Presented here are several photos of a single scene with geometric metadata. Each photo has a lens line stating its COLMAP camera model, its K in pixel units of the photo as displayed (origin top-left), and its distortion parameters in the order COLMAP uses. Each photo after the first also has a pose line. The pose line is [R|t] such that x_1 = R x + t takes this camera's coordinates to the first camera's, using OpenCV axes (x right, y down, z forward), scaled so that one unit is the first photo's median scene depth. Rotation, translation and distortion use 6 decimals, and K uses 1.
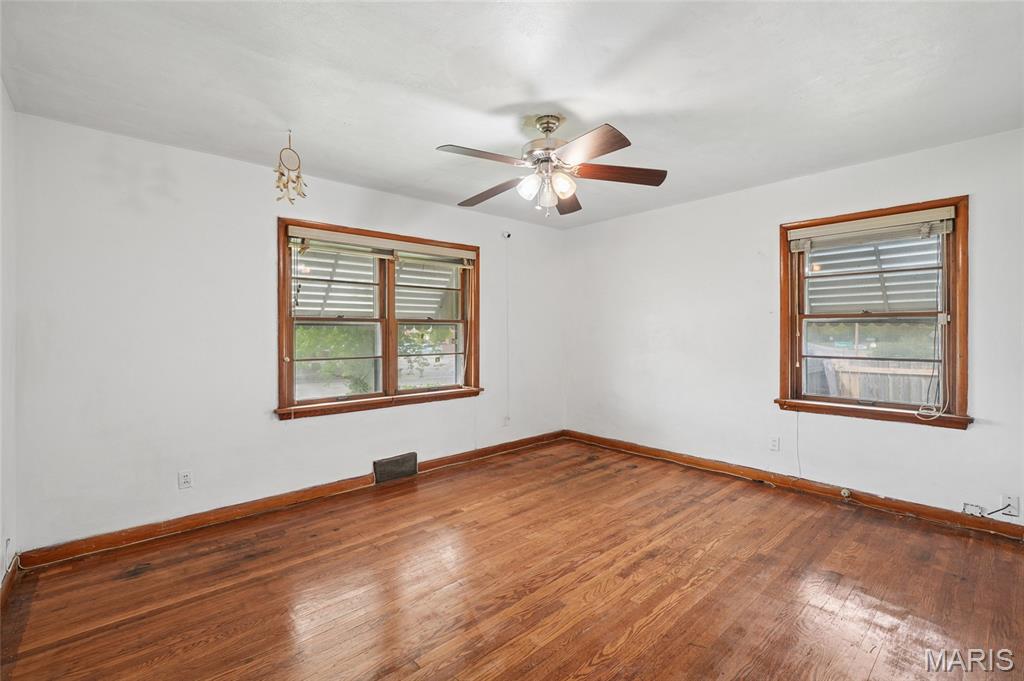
lens RADIAL K [[443.5, 0, 513.5], [0, 443.5, 336.2], [0, 0, 1]] dist [0.002749, 0.000077]
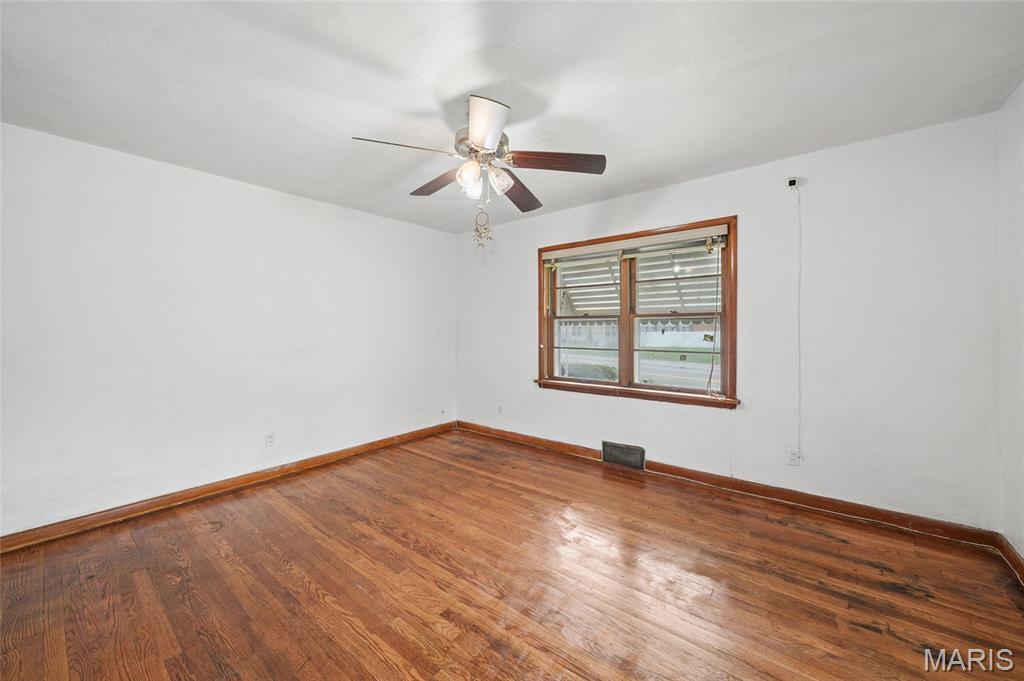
lens RADIAL K [[376.7, 0, 513.9], [0, 376.7, 332.7], [0, 0, 1]] dist [-0.001786, -0.000079]
pose [[0.178446, 0.015701, -0.983824, 0.597488], [-0.005002, 0.999874, 0.015050, -0.008332], [0.983937, 0.002235, 0.178502, 0.612041]]
